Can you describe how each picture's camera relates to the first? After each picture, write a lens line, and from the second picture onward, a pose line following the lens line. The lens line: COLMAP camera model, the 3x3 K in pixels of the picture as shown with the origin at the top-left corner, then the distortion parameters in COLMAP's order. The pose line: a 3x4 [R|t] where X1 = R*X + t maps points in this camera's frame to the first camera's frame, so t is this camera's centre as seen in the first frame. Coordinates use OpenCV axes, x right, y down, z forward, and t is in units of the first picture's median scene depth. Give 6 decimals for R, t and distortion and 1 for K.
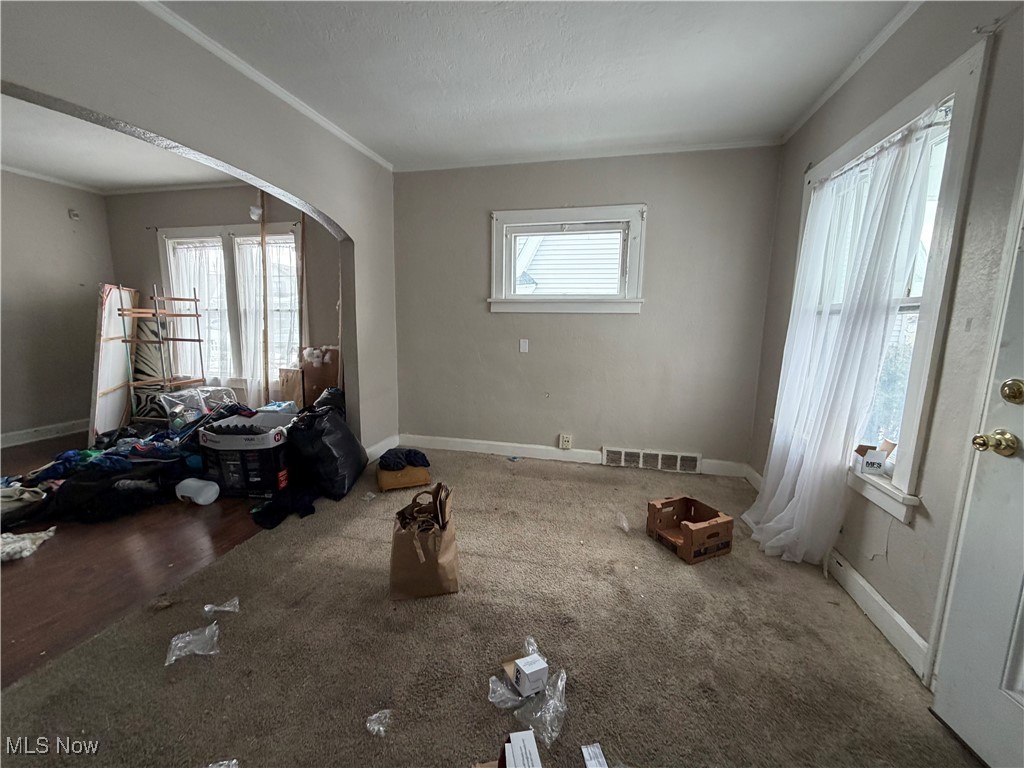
lens RADIAL K [[406.9, 0, 512.0], [0, 406.9, 384.0], [0, 0, 1]] dist [0.000834, -0.000481]
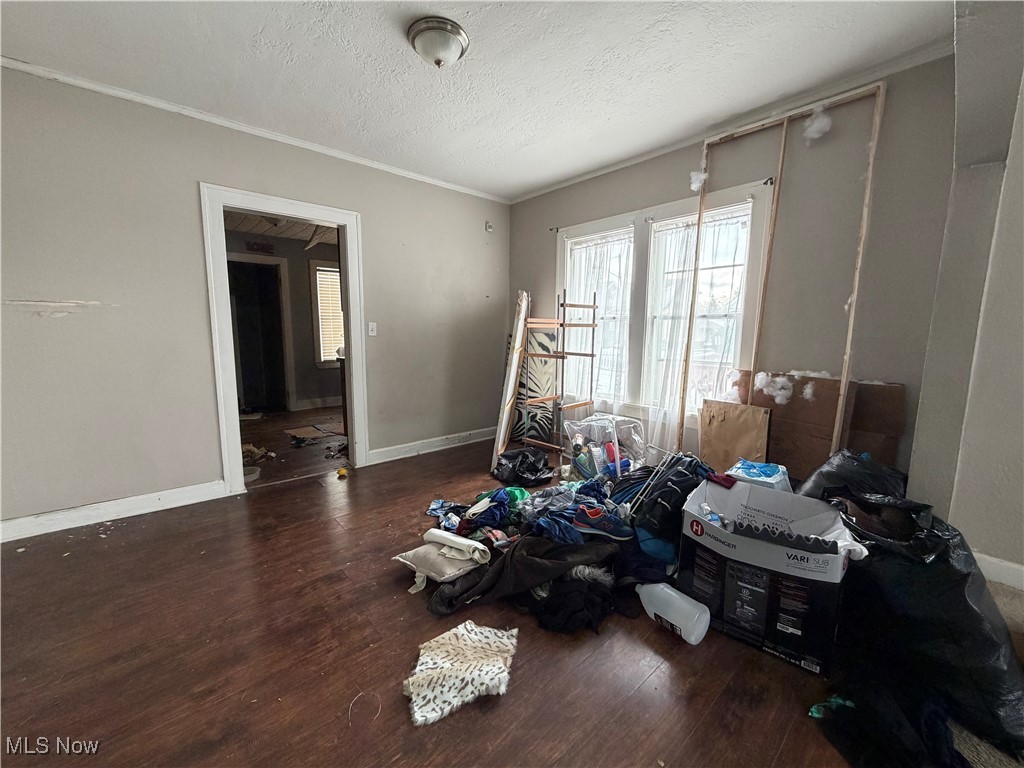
lens RADIAL K [[406.9, 0, 512.0], [0, 406.9, 384.0], [0, 0, 1]] dist [0.000834, -0.000481]
pose [[0.816604, 0.069301, -0.573023, -0.449607], [-0.084270, 0.996443, 0.000418, -0.036959], [0.571013, 0.047948, 0.819540, 0.241455]]
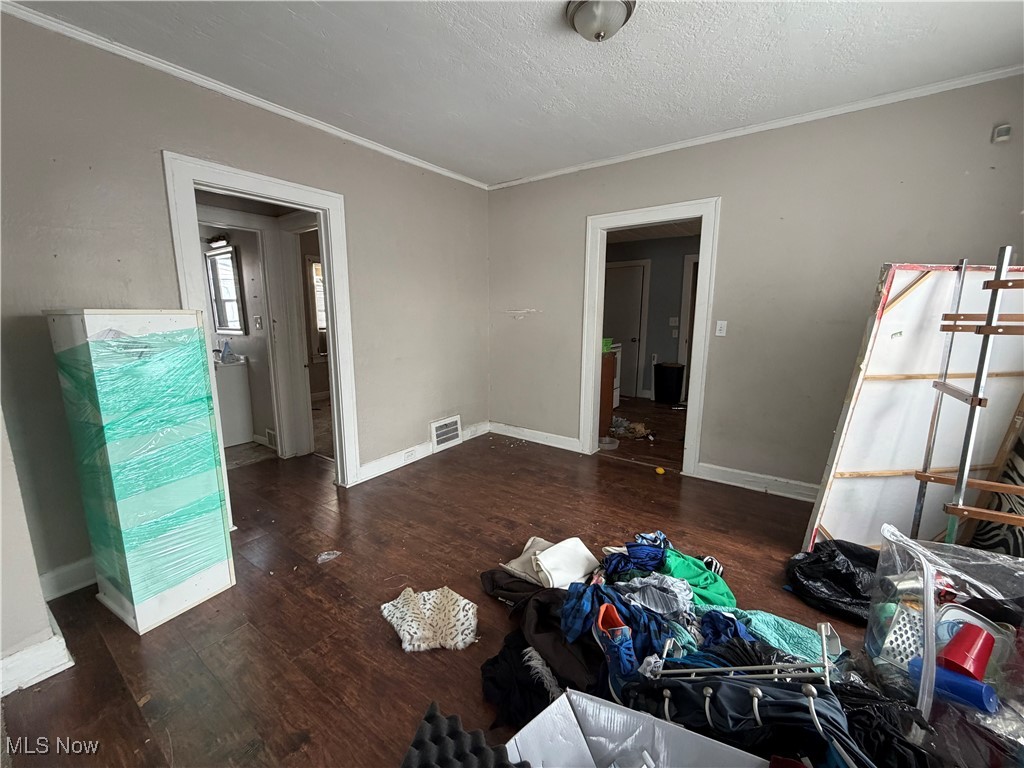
lens RADIAL K [[406.9, 0, 512.0], [0, 406.9, 384.0], [0, 0, 1]] dist [0.000834, -0.000481]
pose [[-0.378820, 0.137304, -0.915228, -0.343602], [-0.150540, 0.966620, 0.207324, -0.127847], [0.913144, 0.216317, -0.345506, 0.711828]]
